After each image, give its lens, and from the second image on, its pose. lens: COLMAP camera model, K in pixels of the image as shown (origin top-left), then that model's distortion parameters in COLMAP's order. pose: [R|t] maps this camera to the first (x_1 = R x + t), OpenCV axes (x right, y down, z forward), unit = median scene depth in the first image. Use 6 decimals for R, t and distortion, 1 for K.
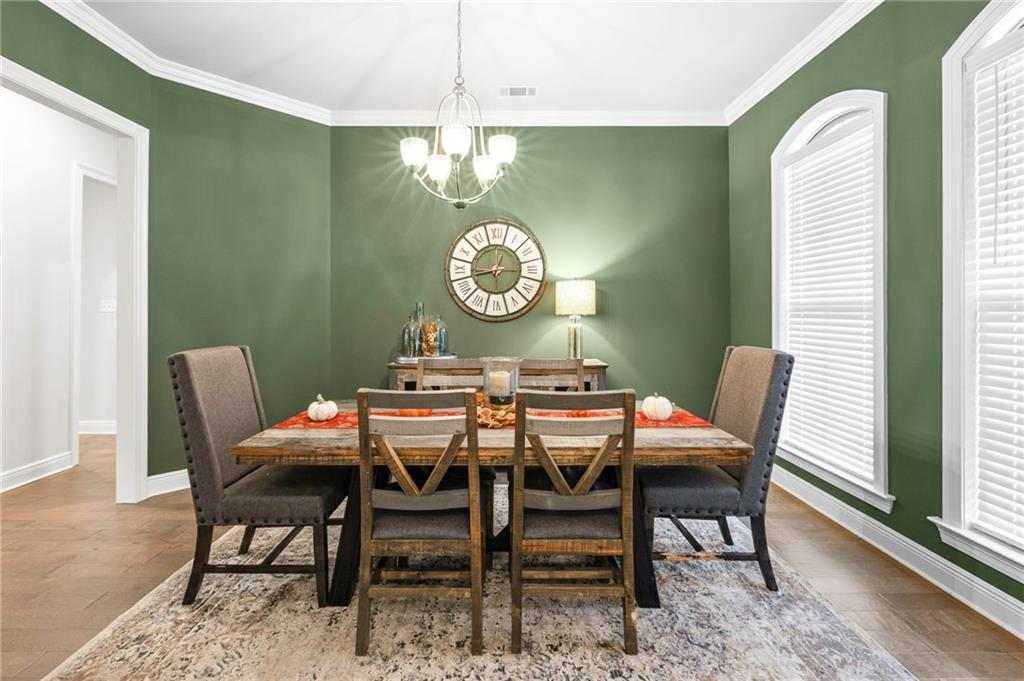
lens RADIAL K [[479.1, 0, 491.4], [0, 479.1, 305.5], [0, 0, 1]] dist [0.002936, 0.000763]
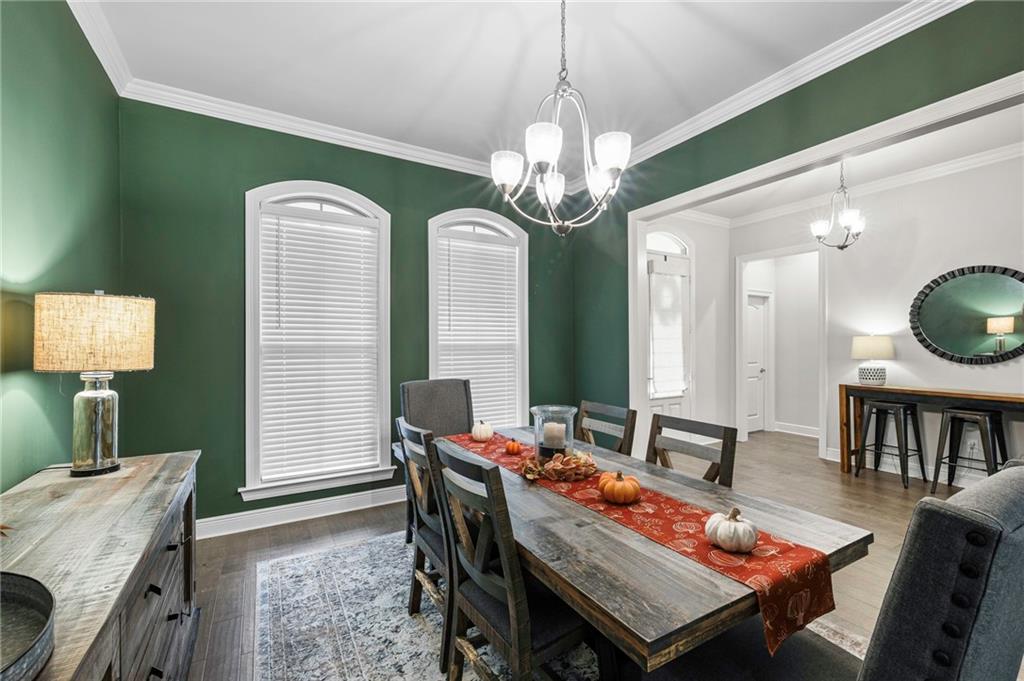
lens RADIAL K [[439.7, 0, 515.2], [0, 439.7, 344.2], [0, 0, 1]] dist [0.016118, 0.000197]
pose [[-0.524919, 0.003149, 0.851146, -0.749511], [-0.002342, 0.999984, -0.005144, -0.009557], [-0.851149, -0.004693, -0.524903, 1.657508]]
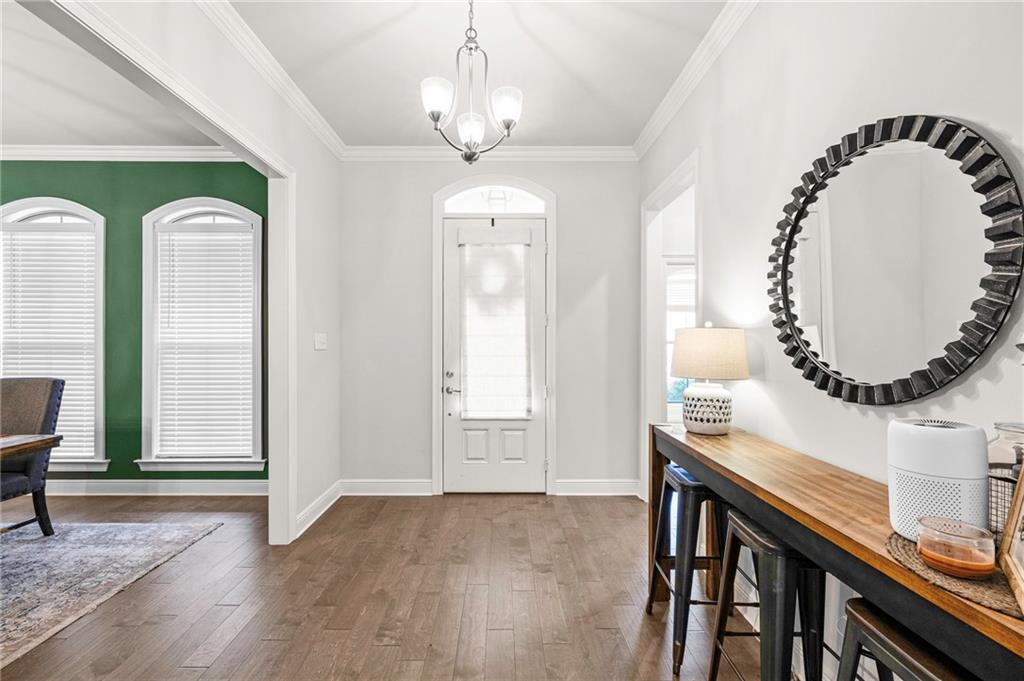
lens RADIAL K [[428.8, 0, 505.9], [0, 428.8, 343.3], [0, 0, 1]] dist [0.002060, 0.000402]
pose [[-0.021333, -0.002361, 0.999770, -0.802263], [-0.007139, 0.999972, 0.002209, -0.027933], [-0.999747, -0.007090, -0.021349, -0.407152]]
